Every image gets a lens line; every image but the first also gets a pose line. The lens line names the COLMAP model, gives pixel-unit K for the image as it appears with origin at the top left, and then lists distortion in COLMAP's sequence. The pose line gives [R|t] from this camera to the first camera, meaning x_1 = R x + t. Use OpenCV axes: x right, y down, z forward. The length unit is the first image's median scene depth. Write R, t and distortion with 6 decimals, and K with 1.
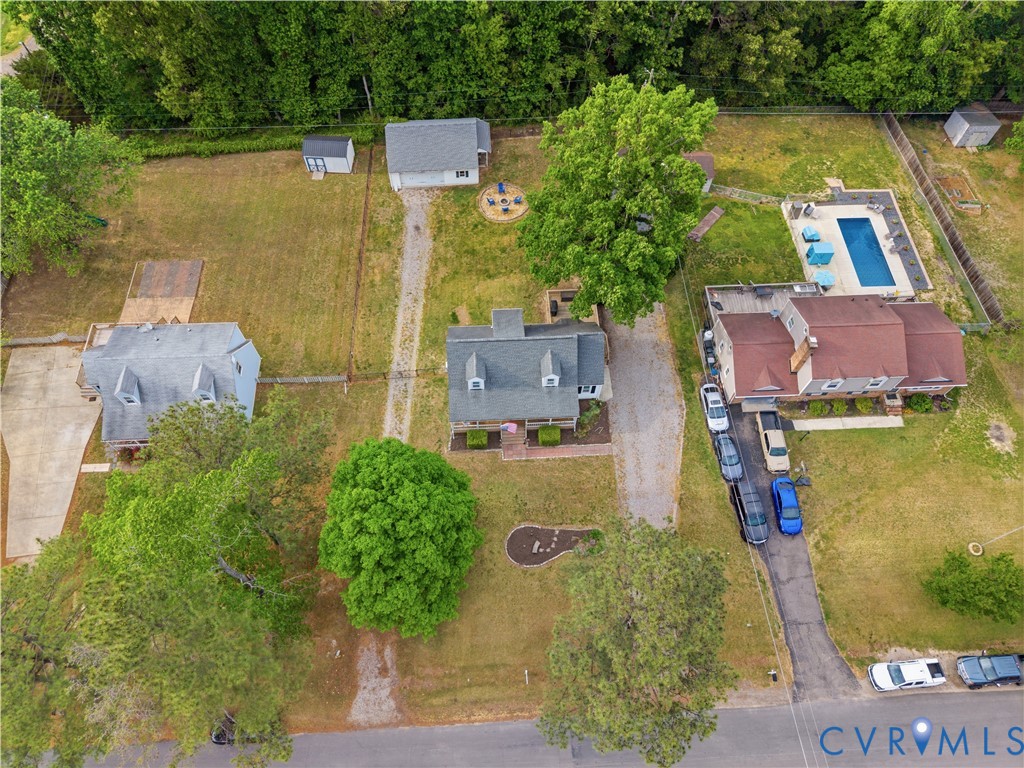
lens RADIAL K [[687.3, 0, 511.8], [0, 687.3, 384.8], [0, 0, 1]] dist [0.018600, -0.021605]
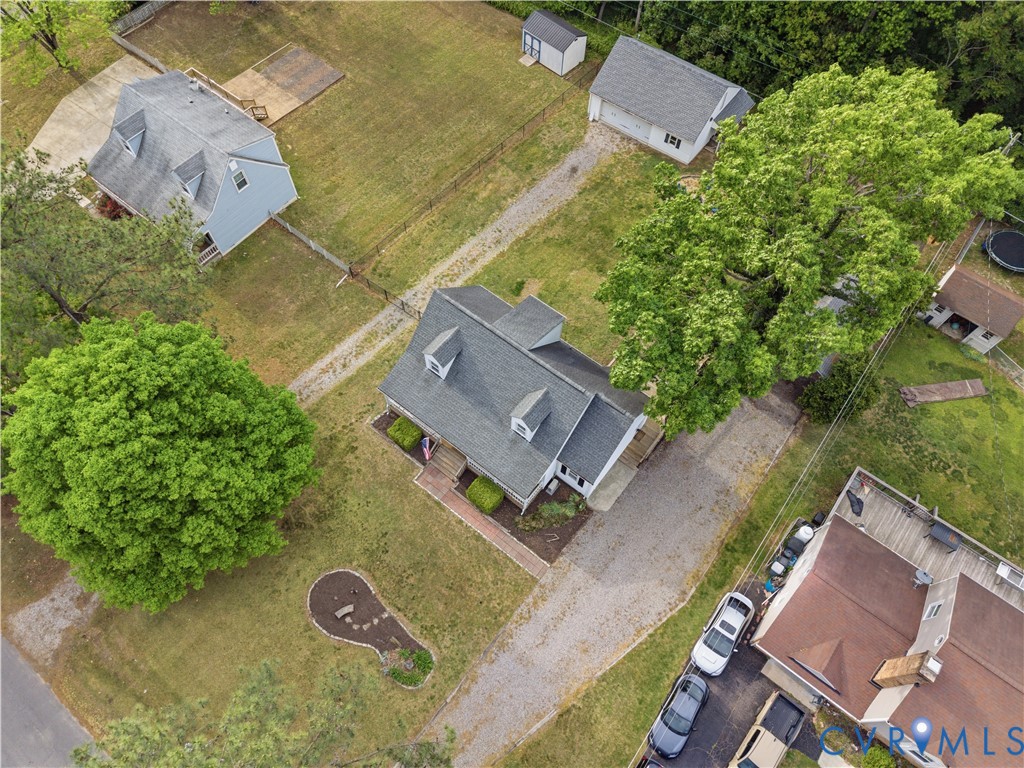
lens RADIAL K [[687.3, 0, 512.9], [0, 687.3, 385.7], [0, 0, 1]] dist [0.018600, -0.021605]
pose [[0.753707, 0.581705, -0.305851, 0.195155], [-0.578722, 0.807991, 0.110596, -0.091508], [0.311459, 0.093646, 0.945634, 0.324678]]
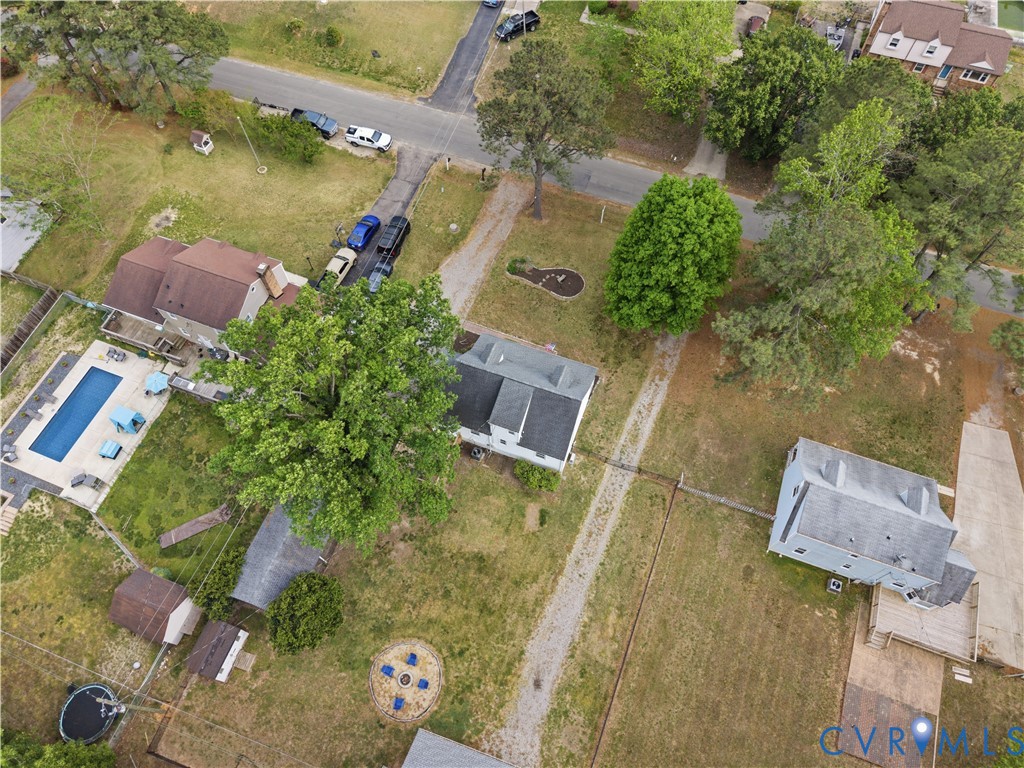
lens RADIAL K [[687.3, 0, 513.3], [0, 687.3, 386.5], [0, 0, 1]] dist [0.018600, -0.021605]
pose [[-0.916570, -0.355566, 0.182951, -0.149317], [0.345562, -0.474099, 0.809825, -0.734388], [-0.201210, 0.805483, 0.557415, 0.398276]]
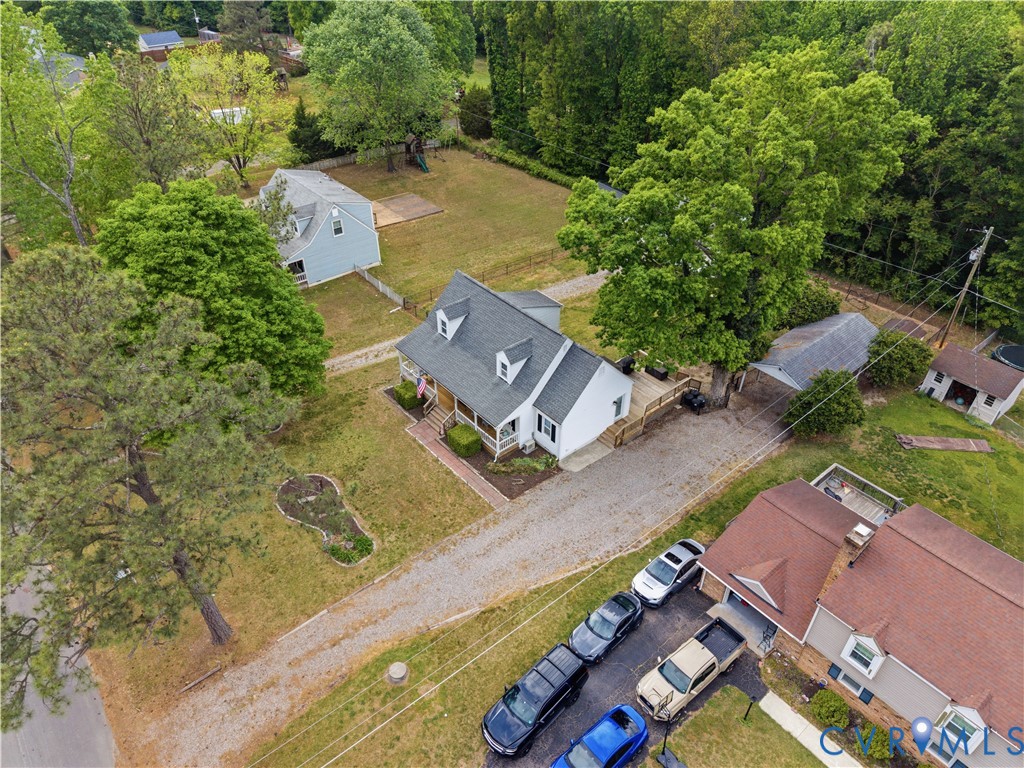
lens RADIAL K [[687.3, 0, 511.4], [0, 687.3, 384.4], [0, 0, 1]] dist [0.018600, -0.021605]
pose [[0.600782, 0.473123, -0.644372, 0.462130], [-0.696609, 0.705269, -0.131649, 0.082629], [0.392169, 0.527968, 0.753295, 0.401315]]
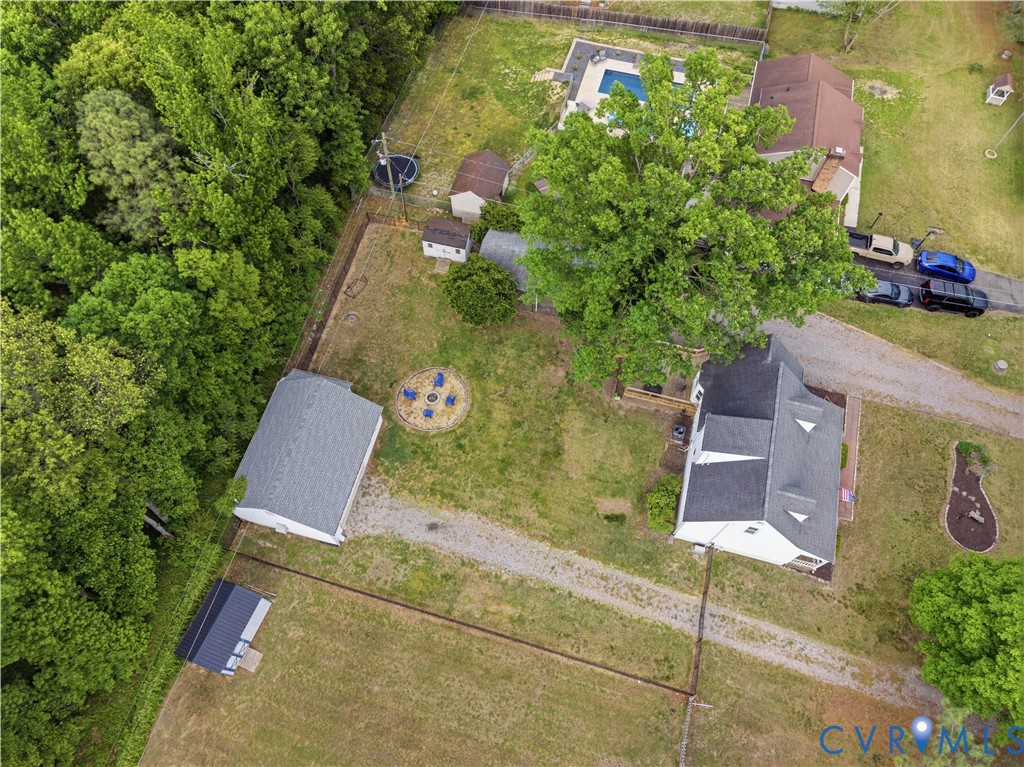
lens RADIAL K [[687.3, 0, 509.0], [0, 687.3, 378.3], [0, 0, 1]] dist [0.018600, -0.021605]
pose [[0.320218, -0.843289, 0.431653, -0.306123], [0.829134, 0.469885, 0.302895, -0.477056], [-0.458255, 0.260906, 0.849665, 0.409935]]
